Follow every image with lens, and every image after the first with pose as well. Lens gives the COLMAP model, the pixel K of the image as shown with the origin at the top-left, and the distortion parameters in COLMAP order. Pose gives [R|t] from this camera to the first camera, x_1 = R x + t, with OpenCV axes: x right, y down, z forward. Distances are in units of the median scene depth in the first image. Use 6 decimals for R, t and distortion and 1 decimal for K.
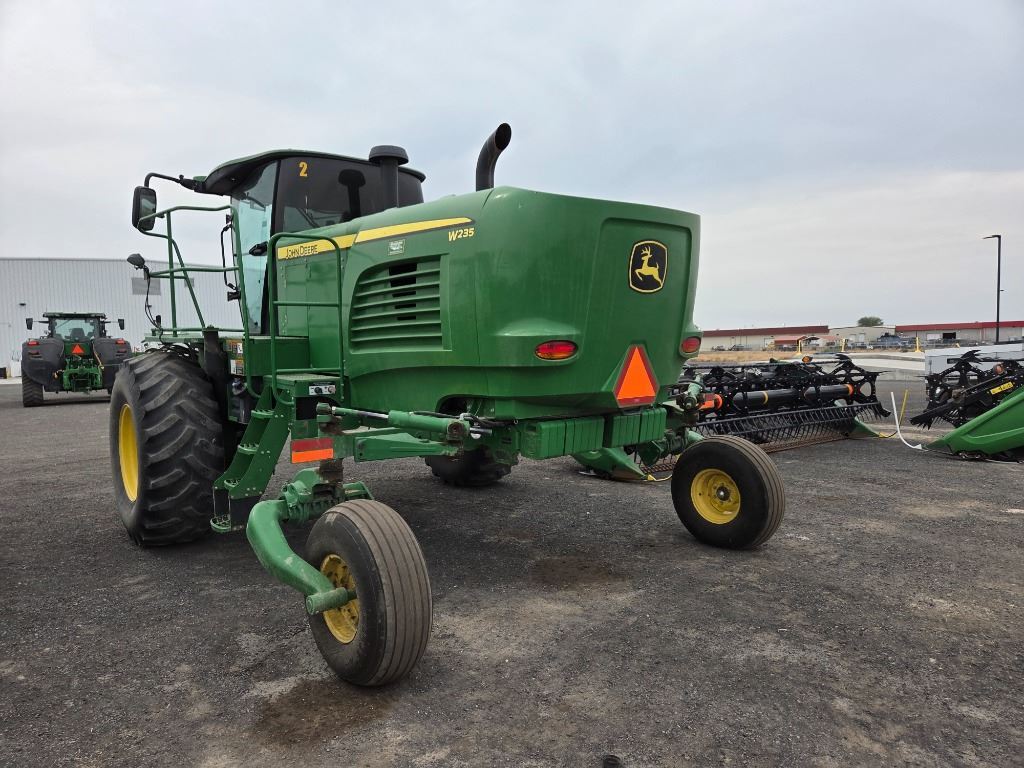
lens RADIAL K [[693.6, 0, 534.2], [0, 693.6, 383.5], [0, 0, 1]] dist [0.074559, -0.061598]
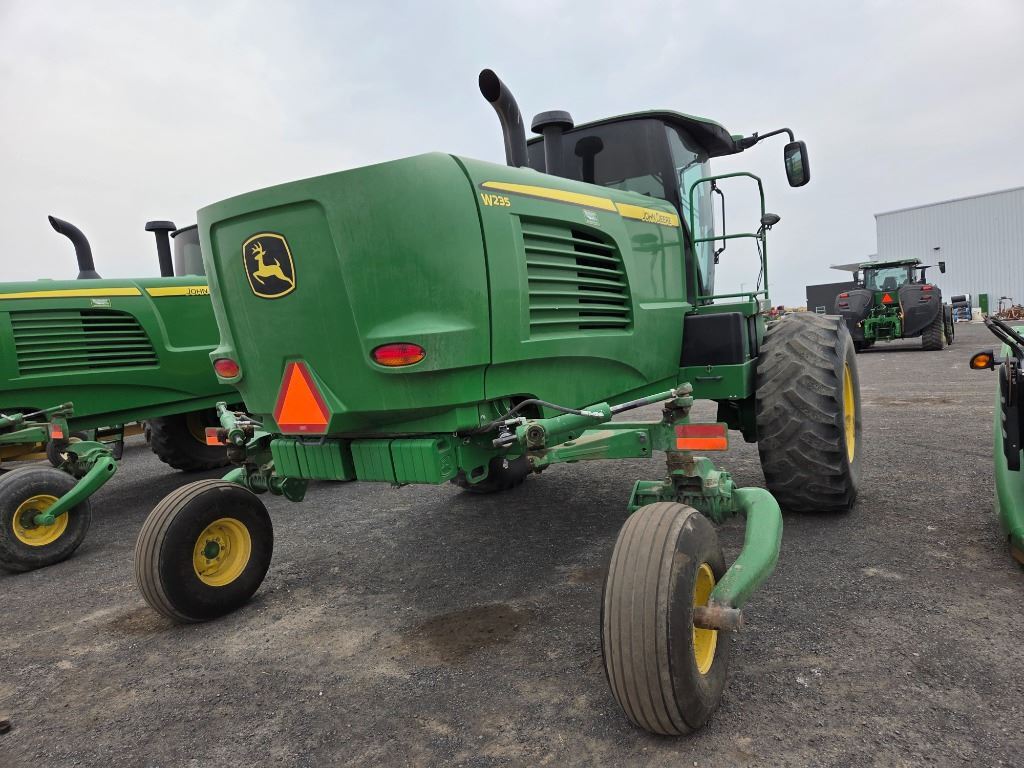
lens RADIAL K [[712.6, 0, 511.2], [0, 712.6, 371.4], [0, 0, 1]] dist [0.072745, -0.063930]
pose [[0.299802, 0.046238, -0.952880, 1.022003], [0.024054, 0.998141, 0.056003, -0.083138], [0.953698, -0.039711, 0.298133, 0.988411]]
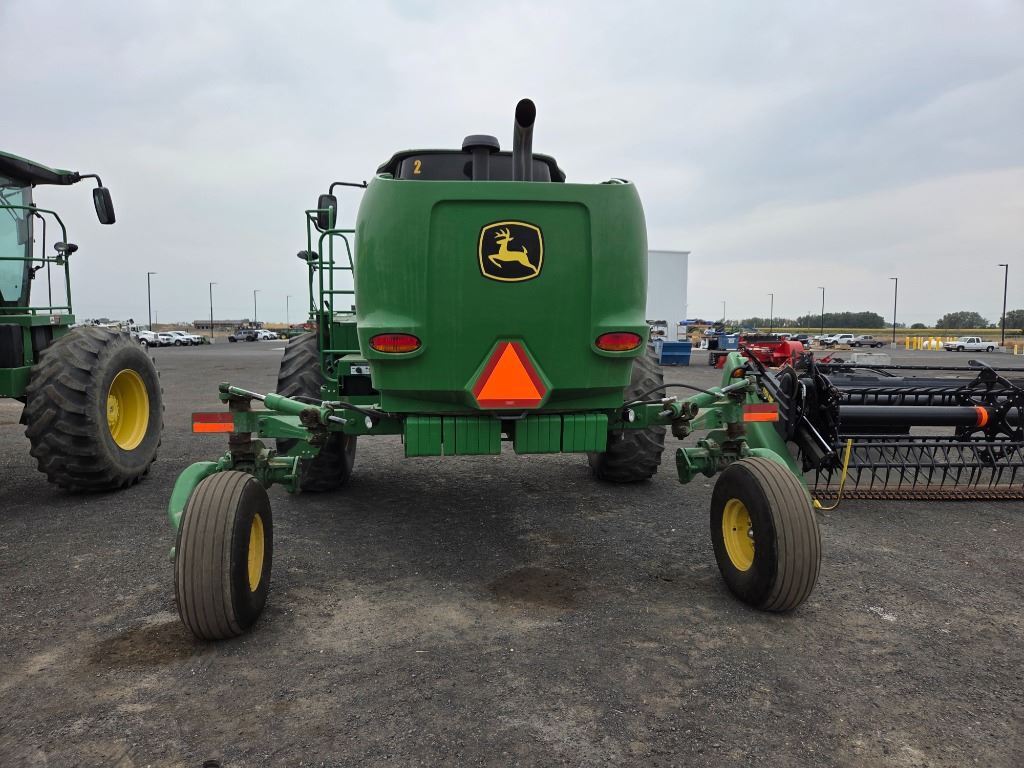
lens RADIAL K [[713.5, 0, 531.6], [0, 713.5, 359.3], [0, 0, 1]] dist [0.071192, -0.059789]
pose [[0.831619, 0.048692, -0.553207, 0.671481], [-0.050609, 0.998649, 0.011820, -0.043096], [0.553035, 0.018167, 0.832960, 0.261202]]
